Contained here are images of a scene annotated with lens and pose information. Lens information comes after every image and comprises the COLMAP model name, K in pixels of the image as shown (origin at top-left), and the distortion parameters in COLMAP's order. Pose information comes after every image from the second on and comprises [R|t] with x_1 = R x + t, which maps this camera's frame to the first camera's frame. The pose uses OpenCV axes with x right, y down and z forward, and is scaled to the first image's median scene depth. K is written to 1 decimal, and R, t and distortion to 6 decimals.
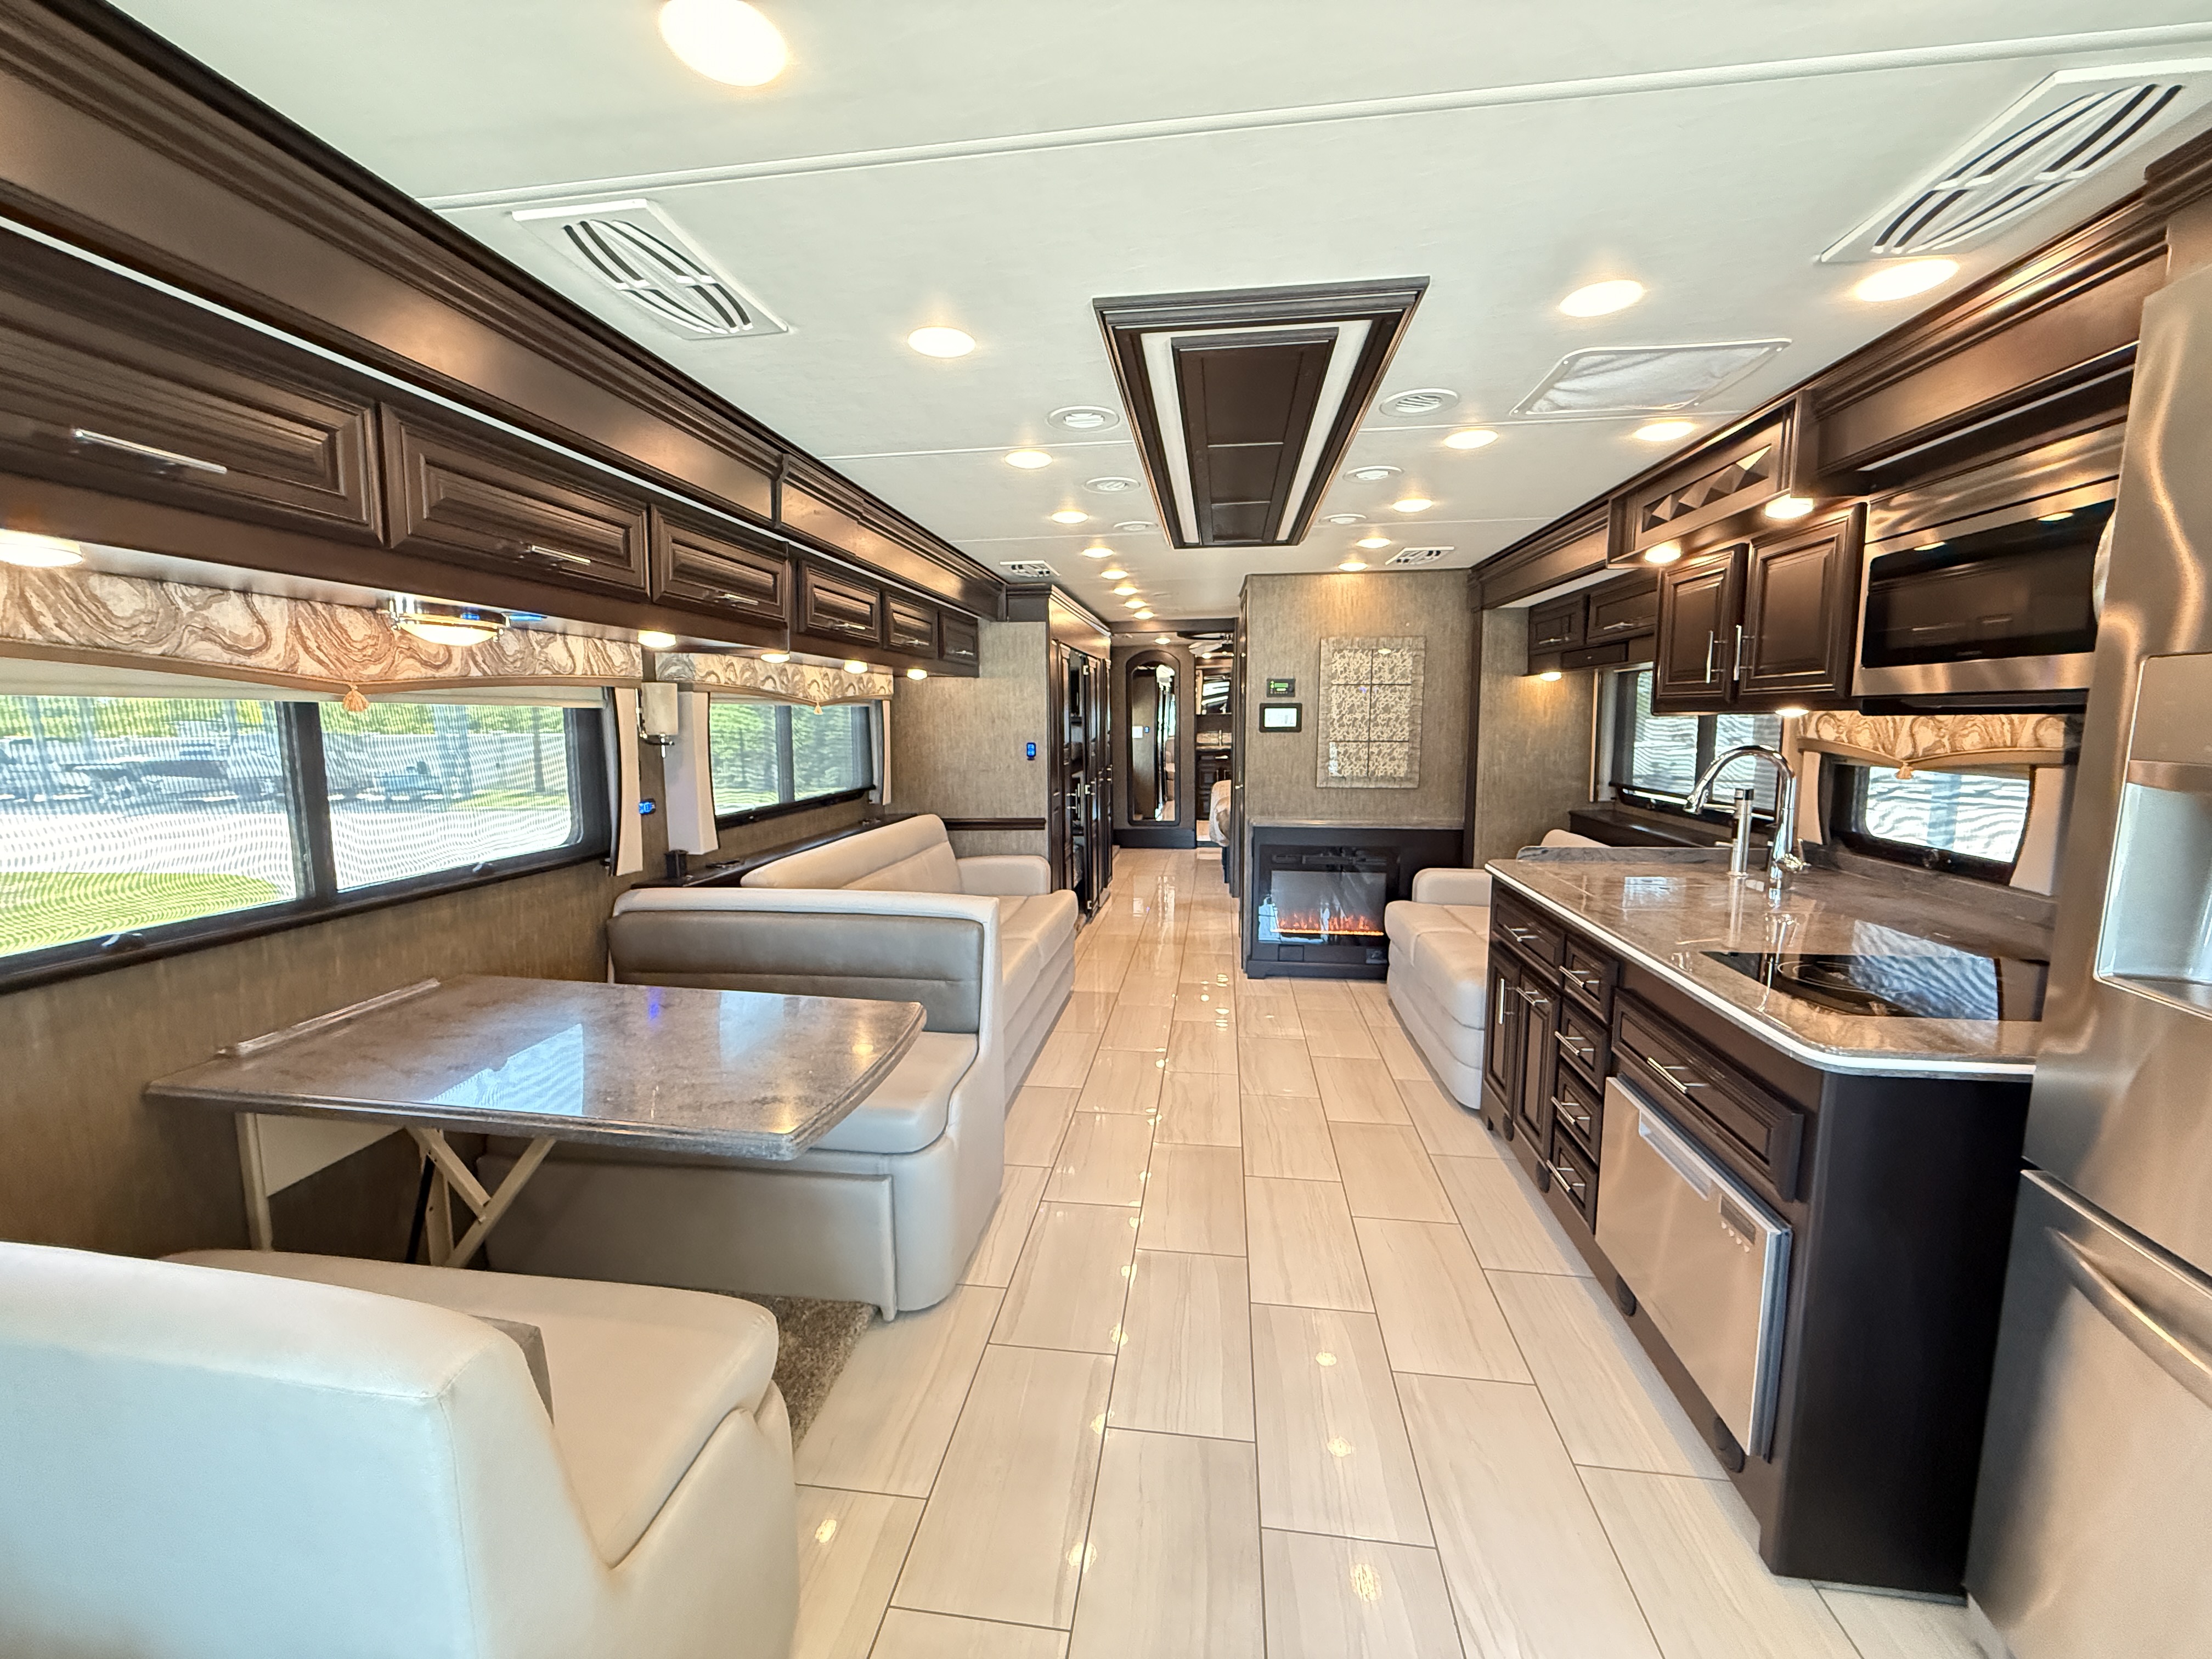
lens RADIAL K [[879.6, 0, 1100.6], [0, 879.6, 825.8], [0, 0, 1]] dist [0.000344, -0.000725]
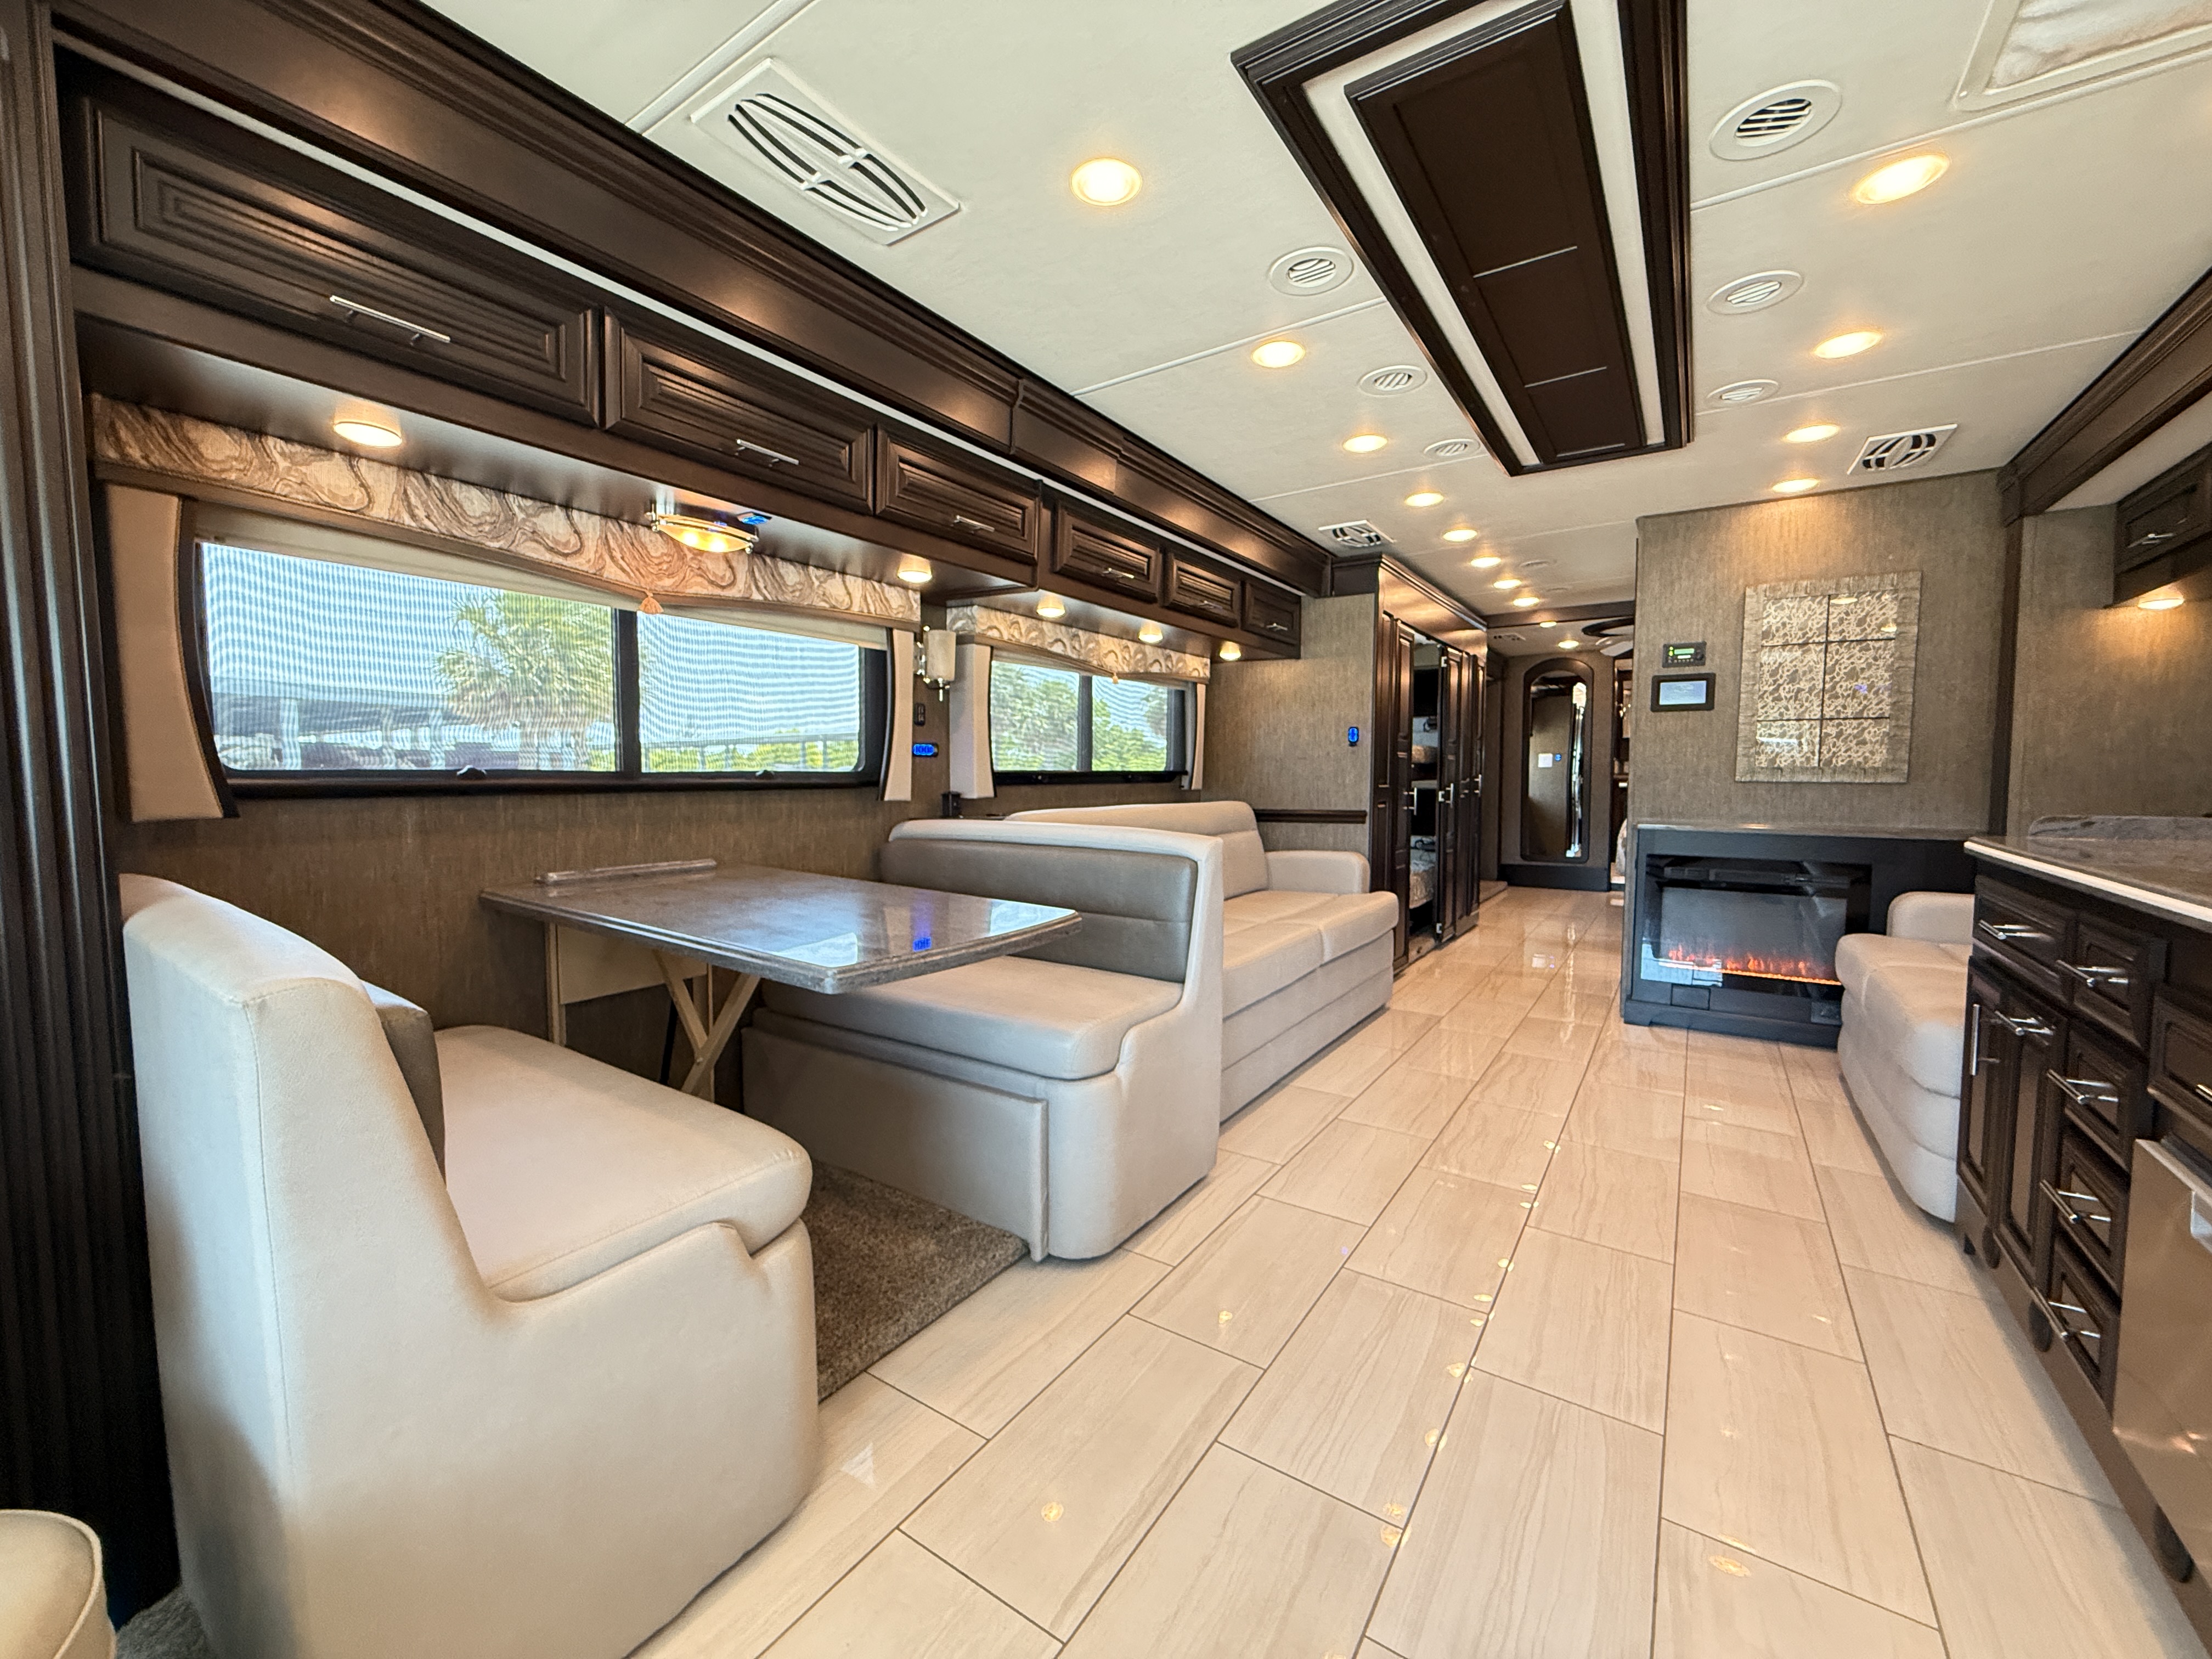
lens RADIAL K [[879.6, 0, 1100.7], [0, 879.6, 827.5], [0, 0, 1]] dist [0.000344, -0.000725]
pose [[0.894931, 0.036219, -0.444732, 0.177152], [-0.062451, 0.997057, -0.044469, 0.121779], [0.441813, 0.067571, 0.894559, 0.144451]]
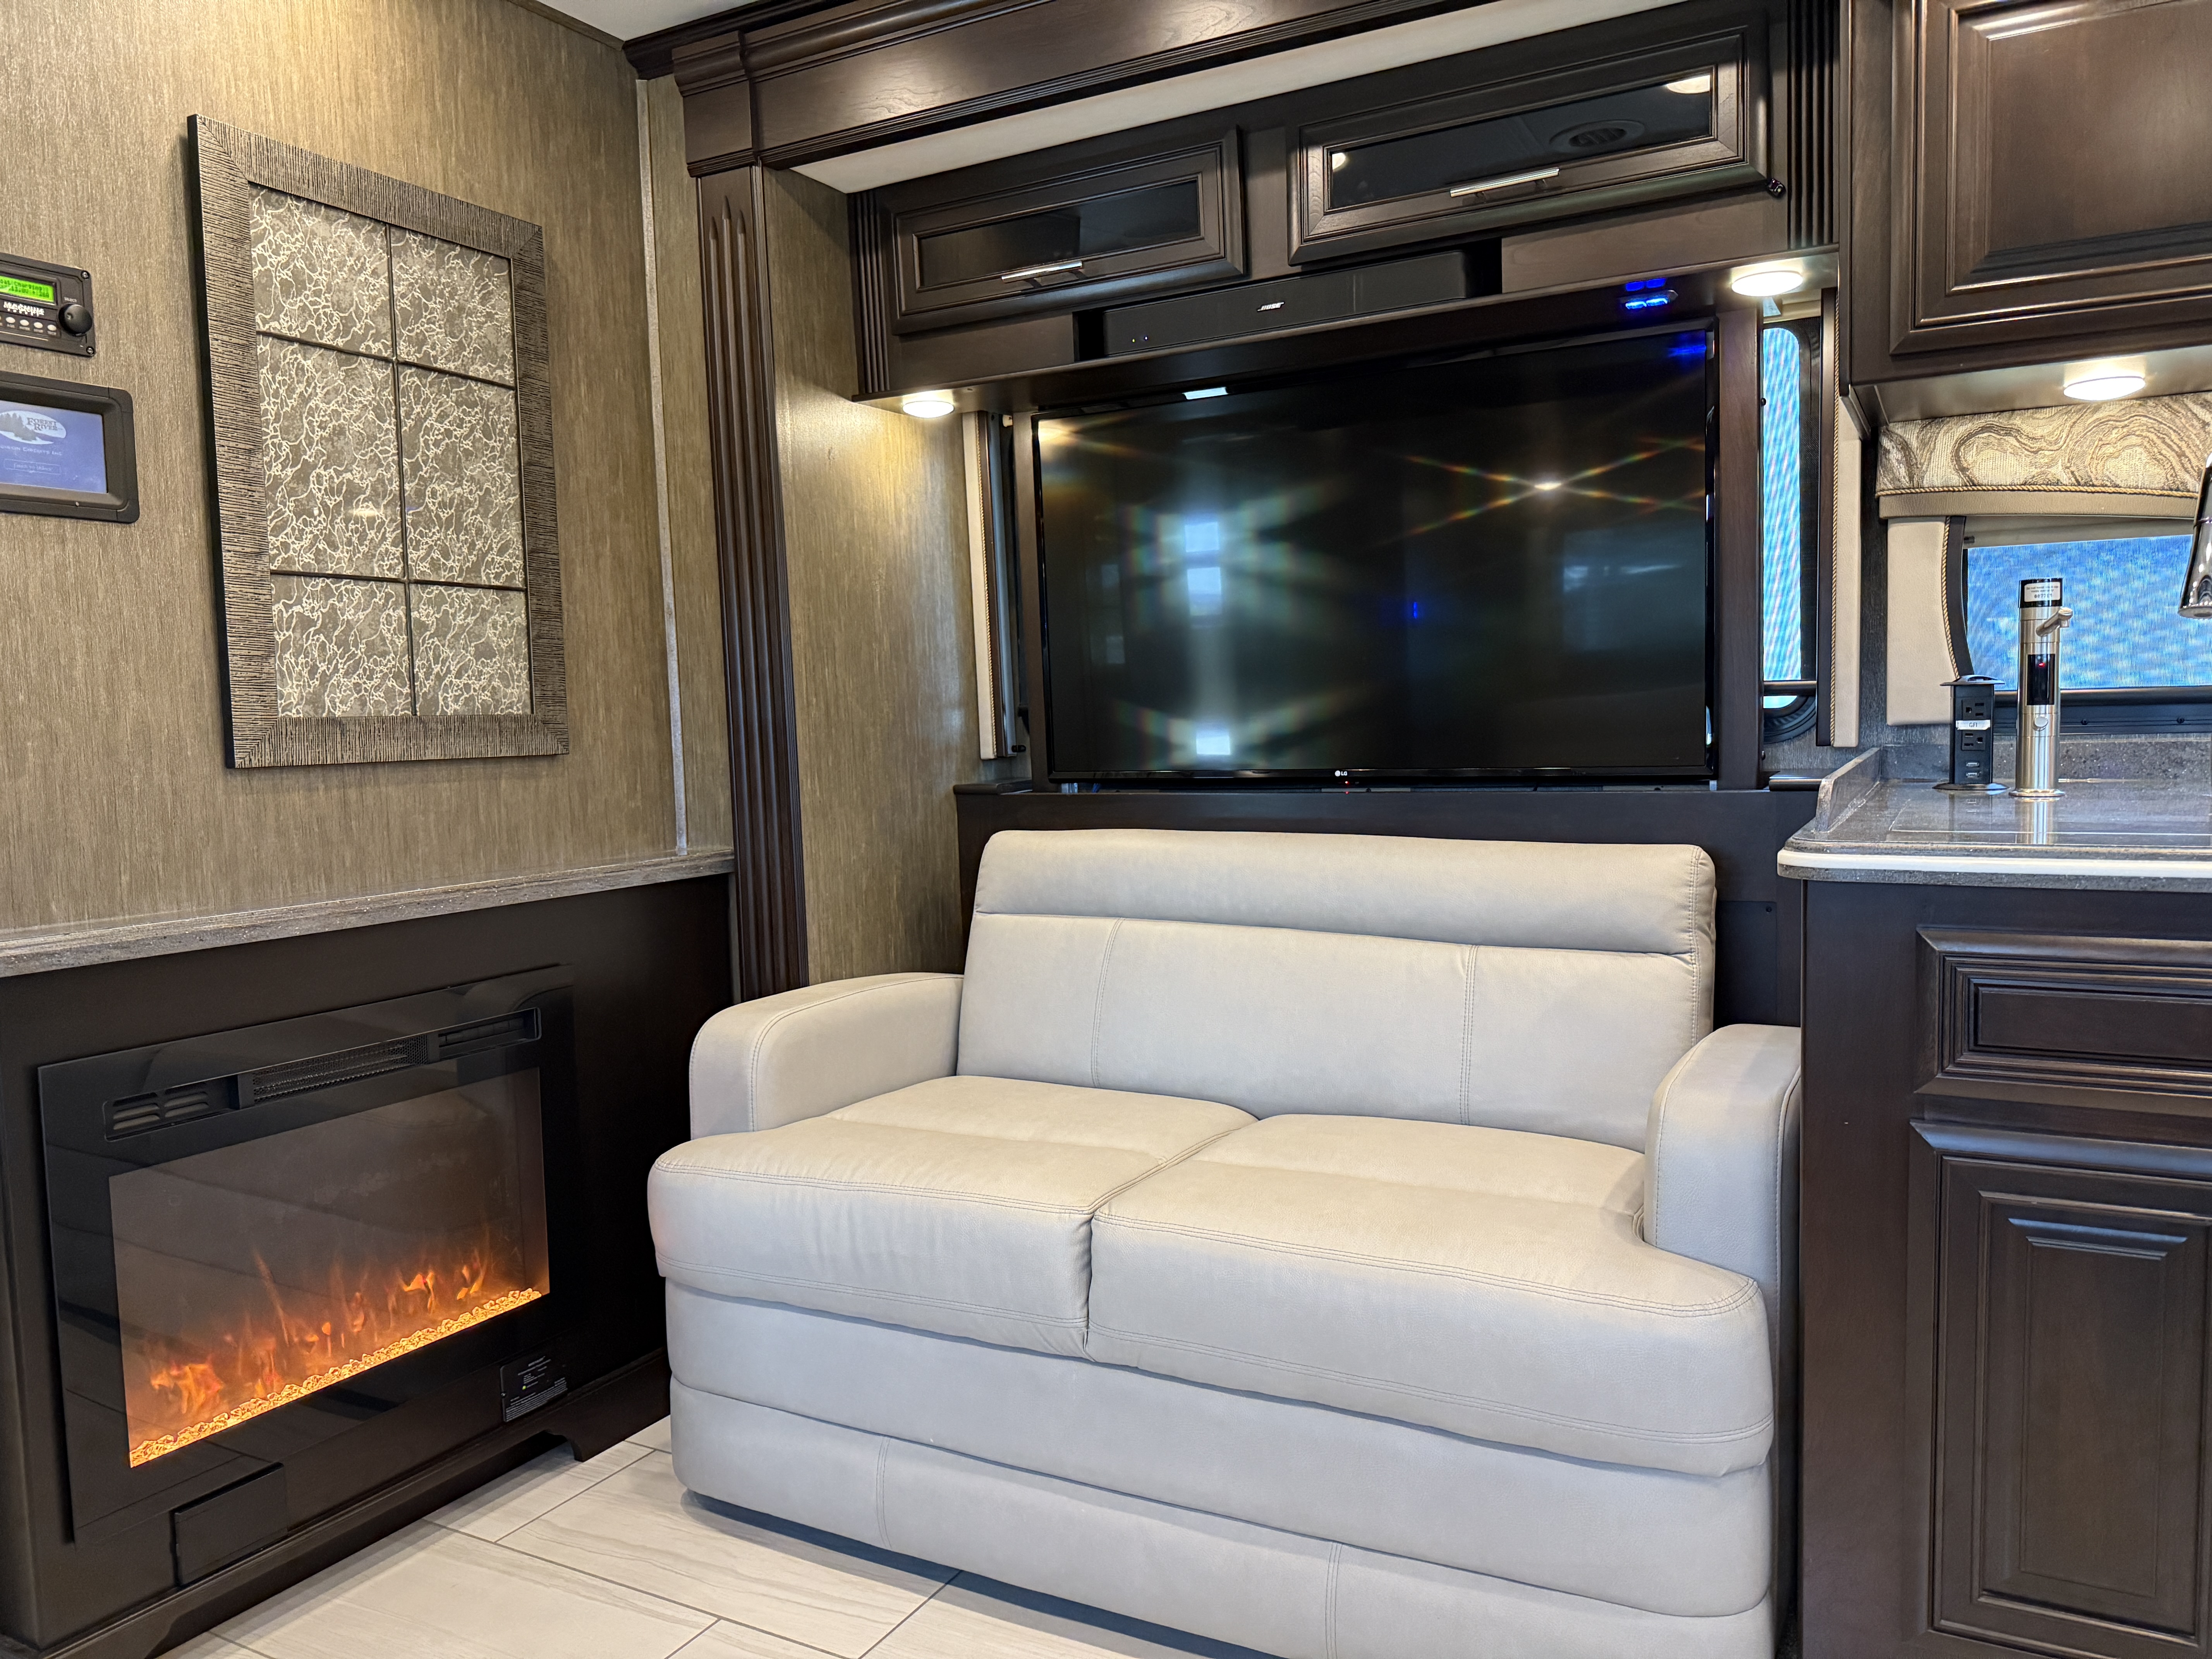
lens RADIAL K [[1602.3, 0, 1098.4], [0, 1602.3, 828.1], [0, 0, 1]] dist [0.011245, 0.000707]
pose [[0.363244, -0.073596, 0.928783, -0.124986], [0.144299, 0.989291, 0.021956, -0.009089], [-0.920452, 0.126047, 0.369973, 1.205219]]
